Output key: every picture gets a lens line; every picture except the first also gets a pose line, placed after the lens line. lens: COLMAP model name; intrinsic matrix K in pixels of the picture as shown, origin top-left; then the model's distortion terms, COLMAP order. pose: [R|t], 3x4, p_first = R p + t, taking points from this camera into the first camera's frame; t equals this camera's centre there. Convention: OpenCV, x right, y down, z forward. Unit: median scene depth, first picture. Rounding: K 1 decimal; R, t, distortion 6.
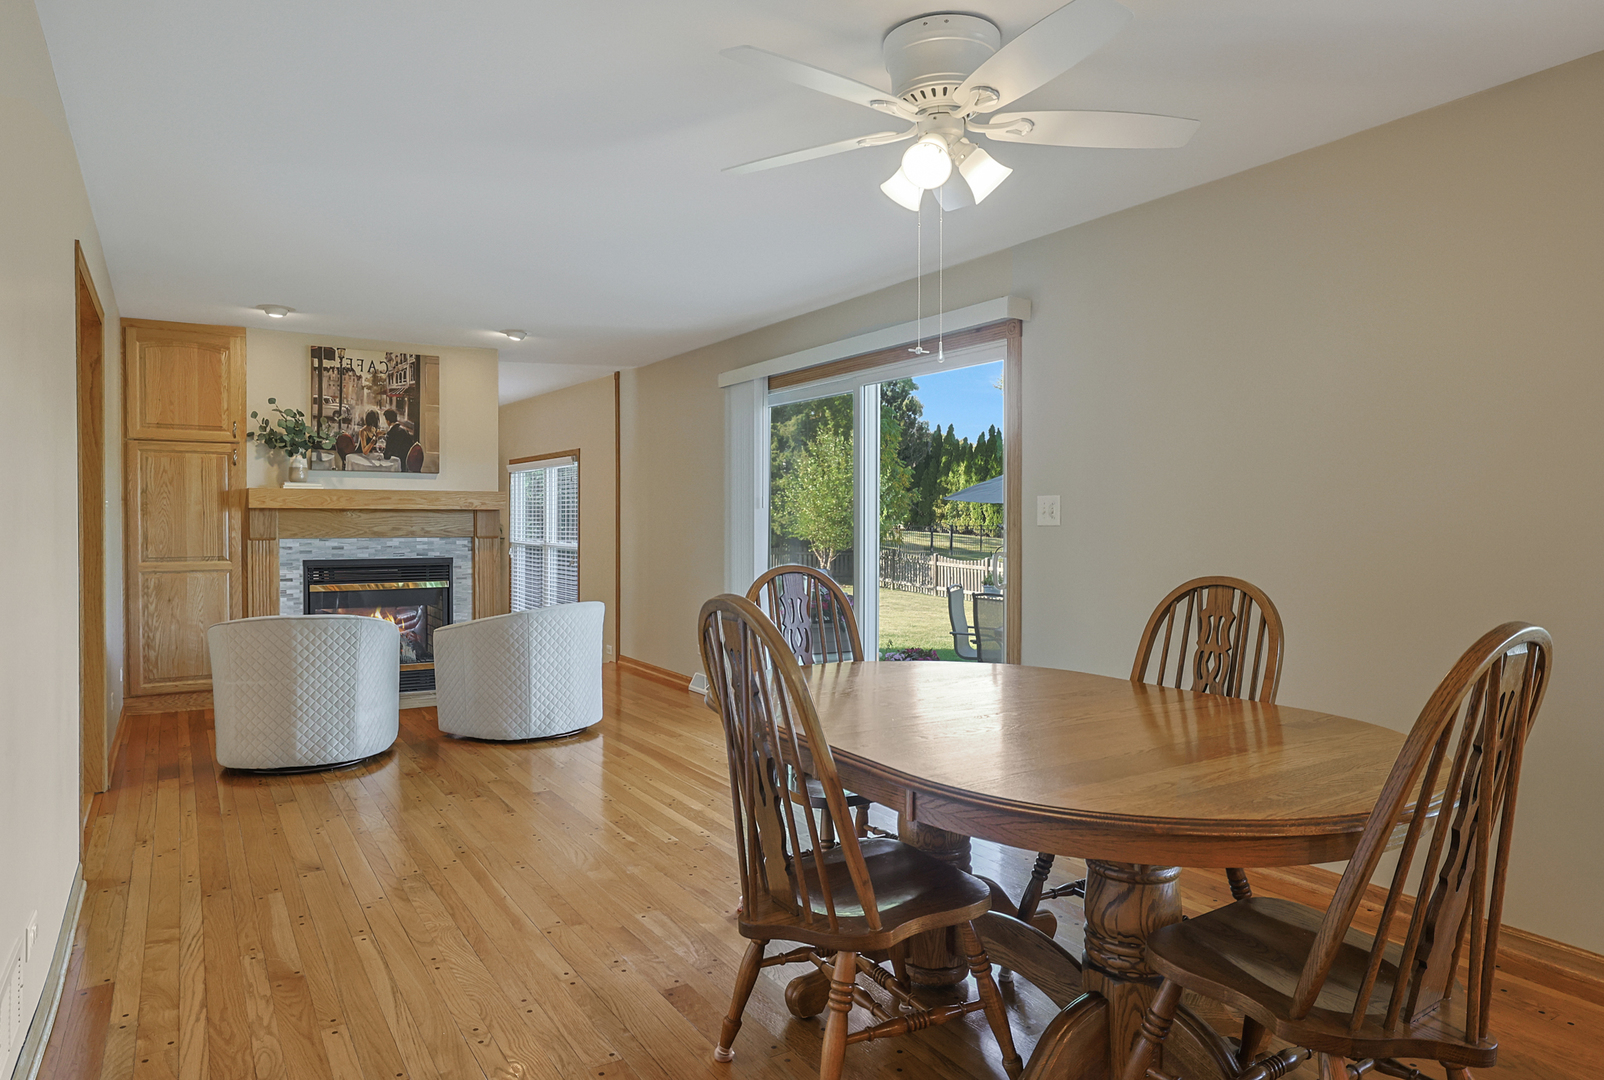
lens RADIAL K [[977.9, 0, 739.6], [0, 977.9, 534.9], [0, 0, 1]] dist [0.029531, 0.001427]
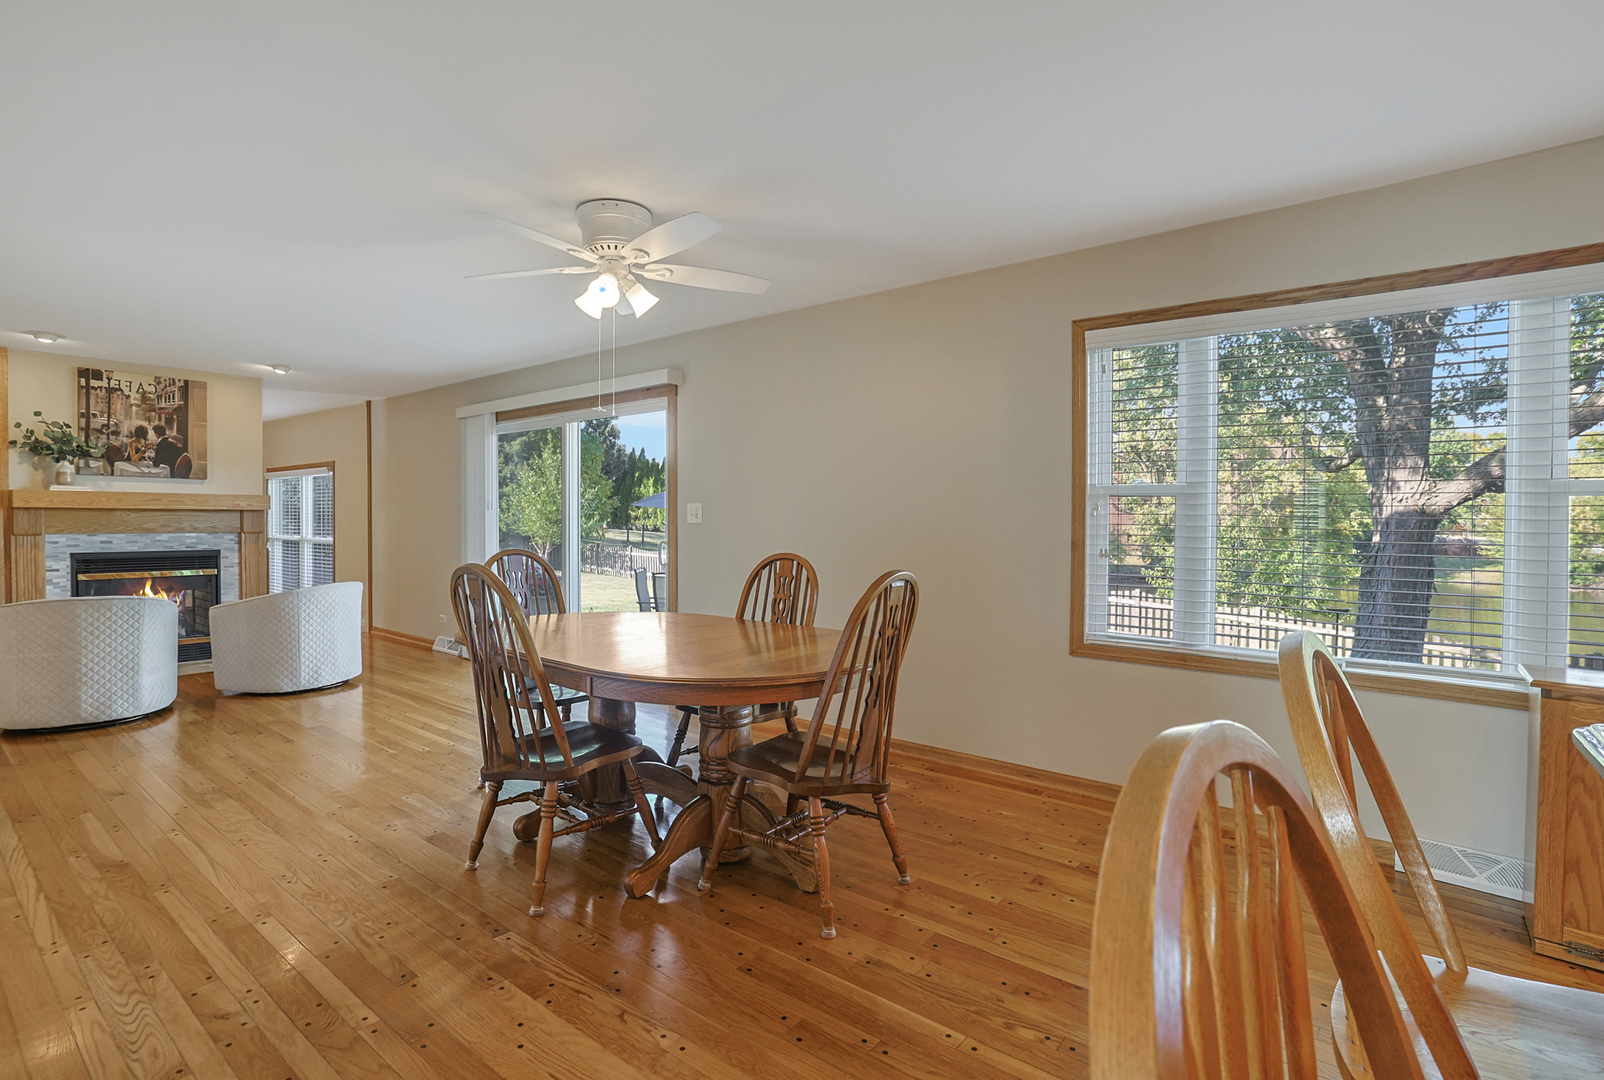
lens RADIAL K [[752.6, 0, 781.9], [0, 752.6, 537.2], [0, 0, 1]] dist [-0.035064, 0.010674]
pose [[0.923016, -0.005925, 0.384717, -0.005523], [0.003428, 0.999968, 0.007178, 0.004035], [-0.384747, -0.005307, 0.923007, -0.114350]]
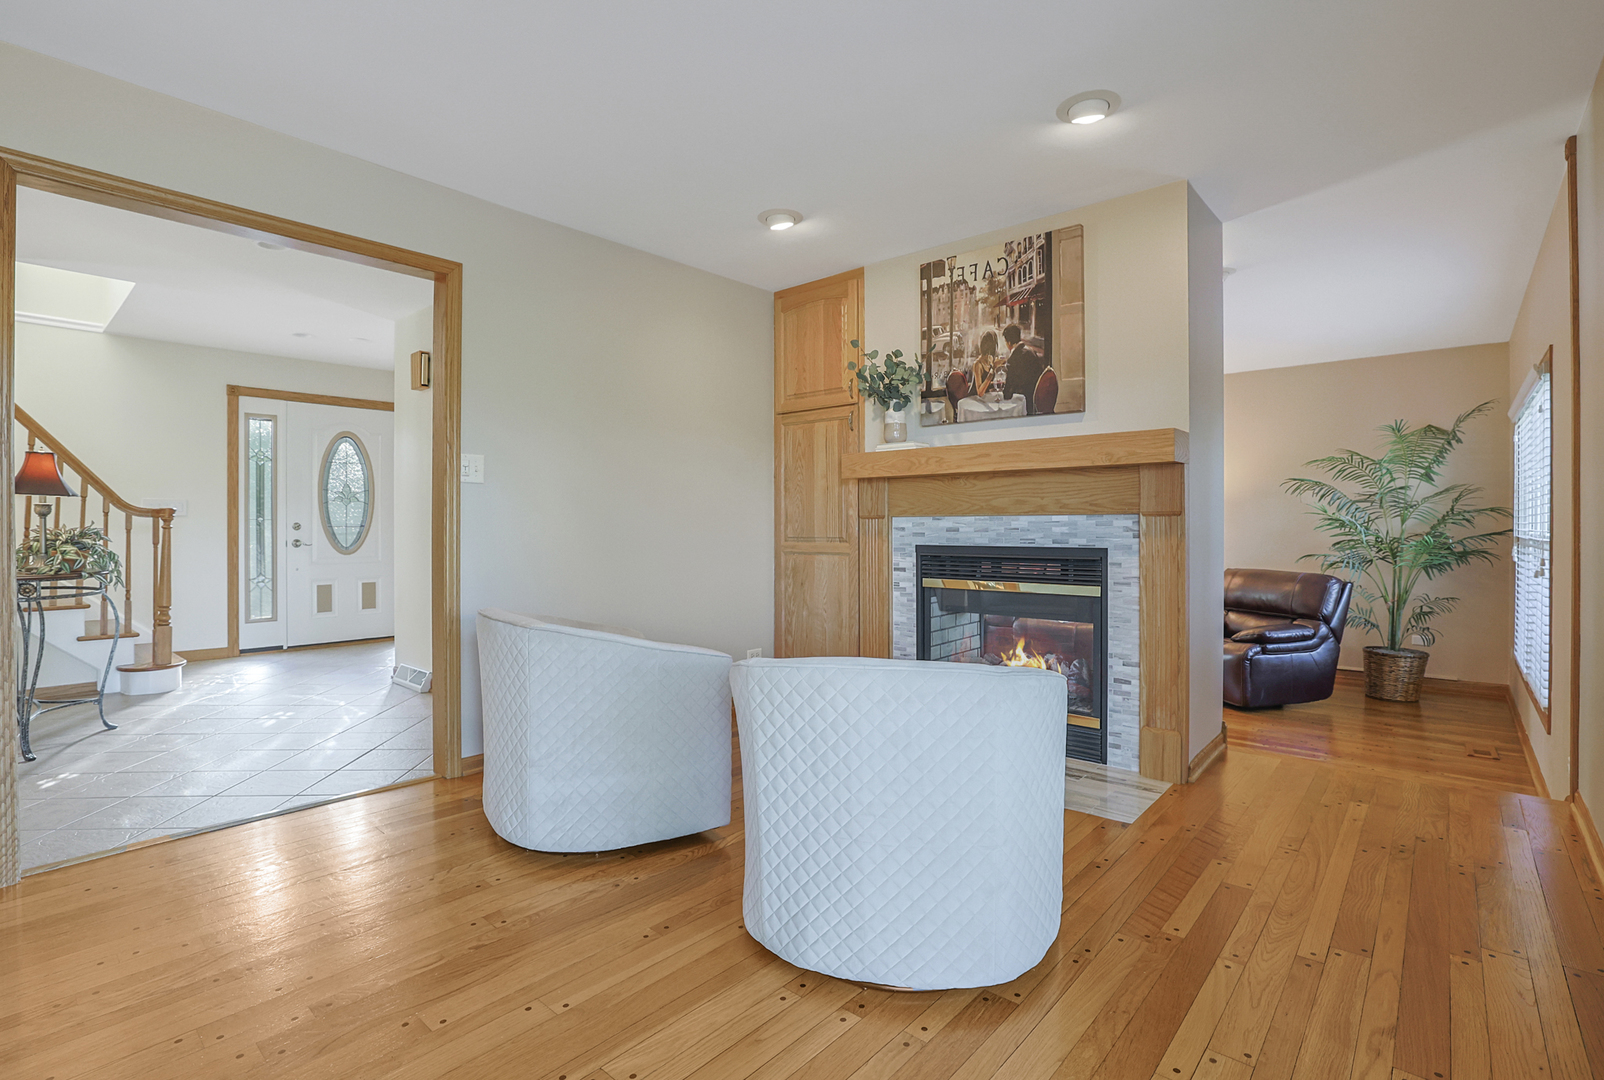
lens RADIAL K [[752.6, 0, 824.2], [0, 752.6, 525.1], [0, 0, 1]] dist [-0.035064, 0.010674]
pose [[0.347578, -0.004518, -0.937640, 0.083834], [-0.011584, 0.999891, -0.009112, 0.016322], [0.937580, 0.014029, 0.347487, 0.724949]]
